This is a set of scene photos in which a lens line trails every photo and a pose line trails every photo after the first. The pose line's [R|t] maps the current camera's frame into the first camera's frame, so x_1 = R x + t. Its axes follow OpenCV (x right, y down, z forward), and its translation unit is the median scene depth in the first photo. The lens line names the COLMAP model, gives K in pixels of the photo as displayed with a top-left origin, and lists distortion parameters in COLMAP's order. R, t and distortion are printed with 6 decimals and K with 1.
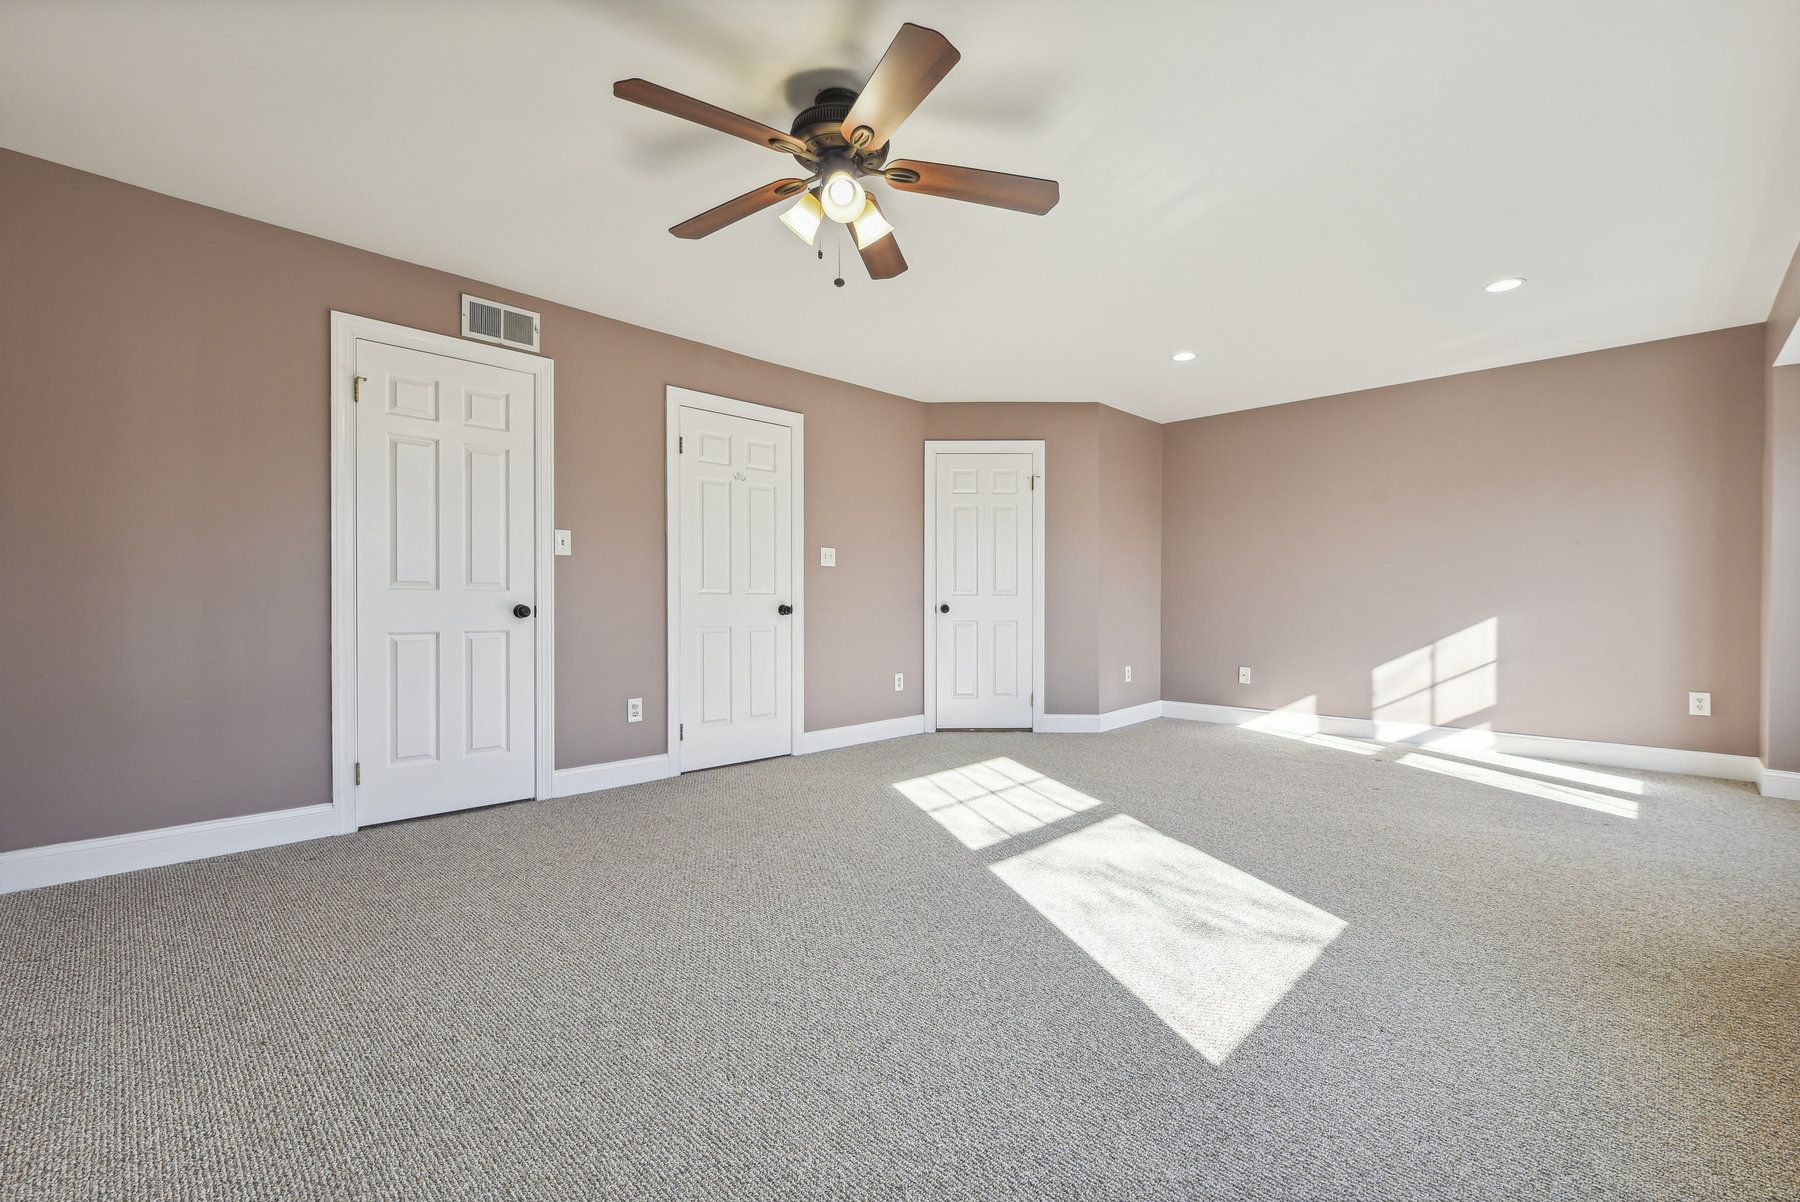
lens RADIAL K [[781.7, 0, 896.1], [0, 781.7, 589.3], [0, 0, 1]] dist [0.002773, 0.000210]
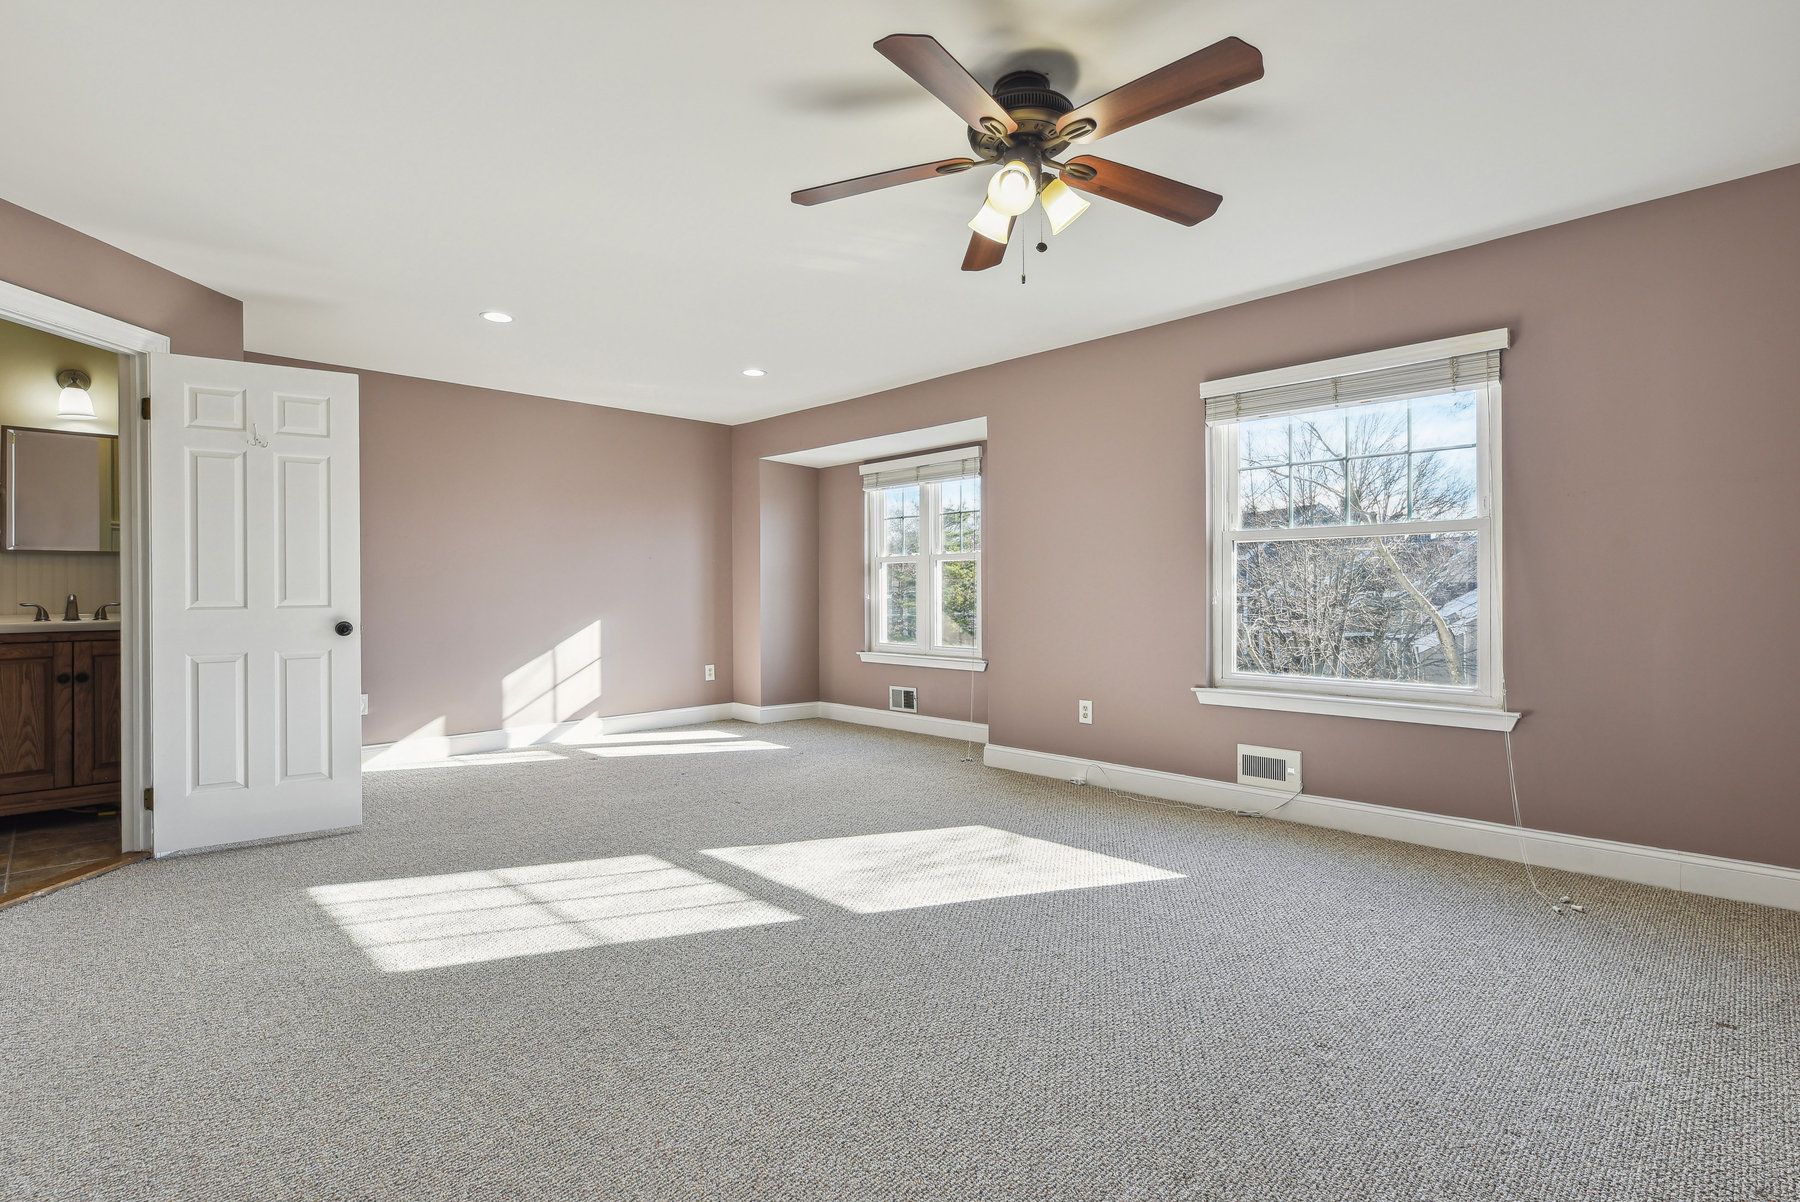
lens RADIAL K [[837.4, 0, 895.9], [0, 837.4, 605.2], [0, 0, 1]] dist [-0.003654, -0.000018]
pose [[0.014070, -0.020876, 0.999683, -0.484500], [-0.002484, 0.999778, 0.020913, -0.015228], [-0.999898, -0.002778, 0.014015, 0.541060]]
